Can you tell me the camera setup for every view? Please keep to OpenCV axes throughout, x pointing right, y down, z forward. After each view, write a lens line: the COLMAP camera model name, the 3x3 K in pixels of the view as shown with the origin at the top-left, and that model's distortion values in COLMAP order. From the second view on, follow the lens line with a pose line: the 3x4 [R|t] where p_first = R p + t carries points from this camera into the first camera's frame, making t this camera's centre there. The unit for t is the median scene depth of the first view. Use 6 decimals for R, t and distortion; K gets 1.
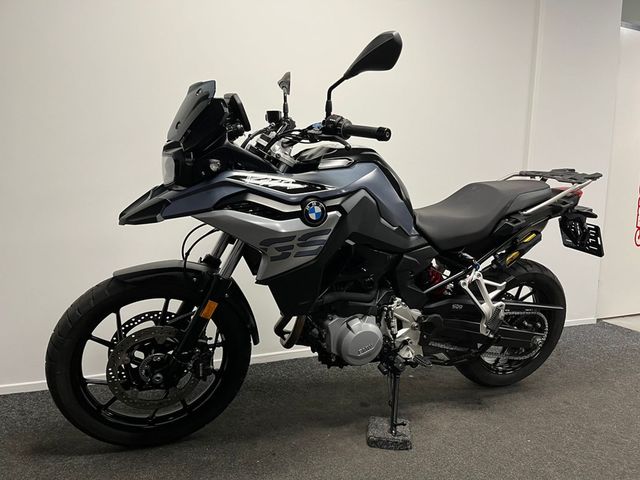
lens RADIAL K [[480.0, 0, 325.3], [0, 480.0, 242.6], [0, 0, 1]] dist [0.080273, -0.109217]
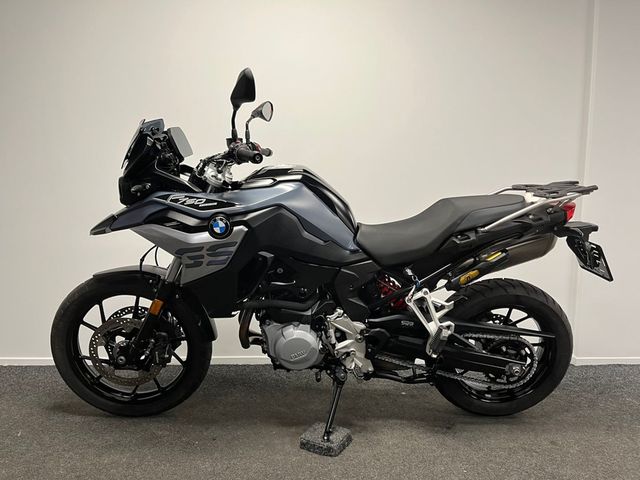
lens RADIAL K [[480.0, 0, 325.3], [0, 480.0, 242.6], [0, 0, 1]] dist [0.080273, -0.109217]
pose [[0.937683, 0.020953, -0.346861, 0.509462], [-0.030841, 0.999259, -0.023012, -0.005501], [0.346122, 0.032275, 0.937634, 0.009768]]
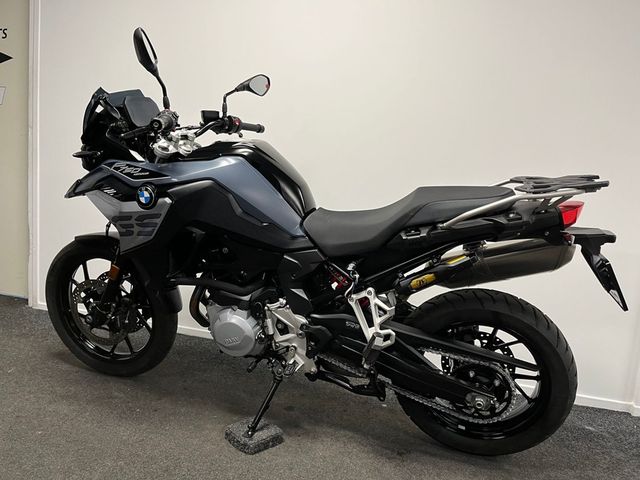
lens RADIAL K [[480.0, 0, 325.3], [0, 480.0, 242.6], [0, 0, 1]] dist [0.080273, -0.109217]
pose [[0.781326, 0.114500, -0.613530, 0.839848], [-0.130956, 0.991221, 0.018214, -0.027179], [0.610229, 0.066114, 0.789462, 0.308013]]
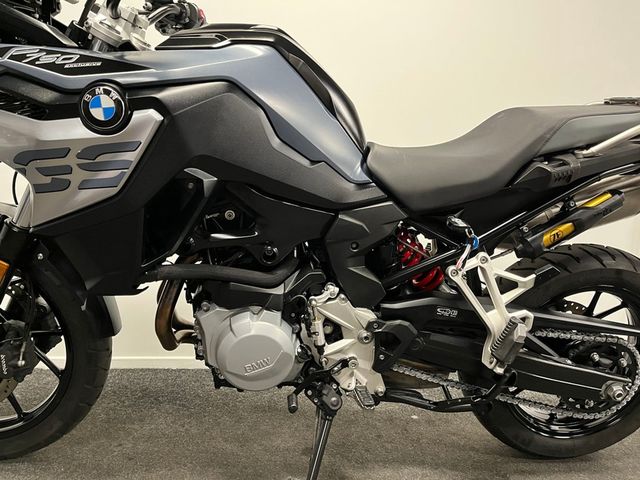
lens RADIAL K [[484.5, 0, 320.0], [0, 484.5, 240.0], [0, 0, 1]] dist [0.078242, -0.105665]
pose [[0.956953, 0.051221, -0.285687, 0.325048], [-0.057650, 0.998237, -0.014133, 0.070301], [0.284459, 0.029995, 0.958219, 0.438578]]
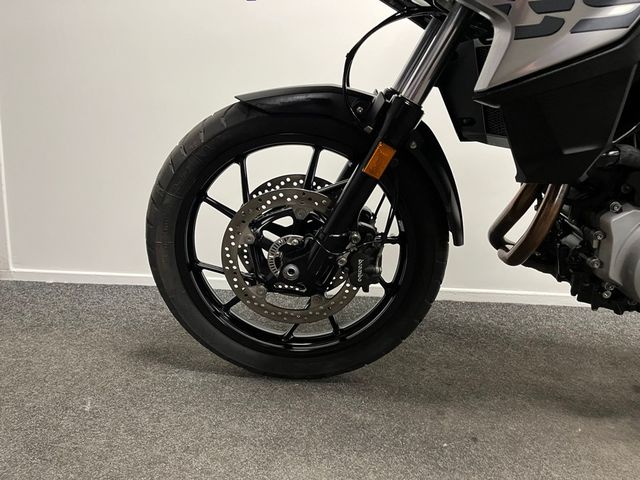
lens RADIAL K [[480.0, 0, 325.3], [0, 480.0, 242.6], [0, 0, 1]] dist [0.080273, -0.109217]
pose [[0.918940, 0.100072, -0.381491, -0.069895], [-0.070866, 0.993427, 0.089891, 0.167110], [0.387979, -0.055569, 0.919991, 0.416068]]
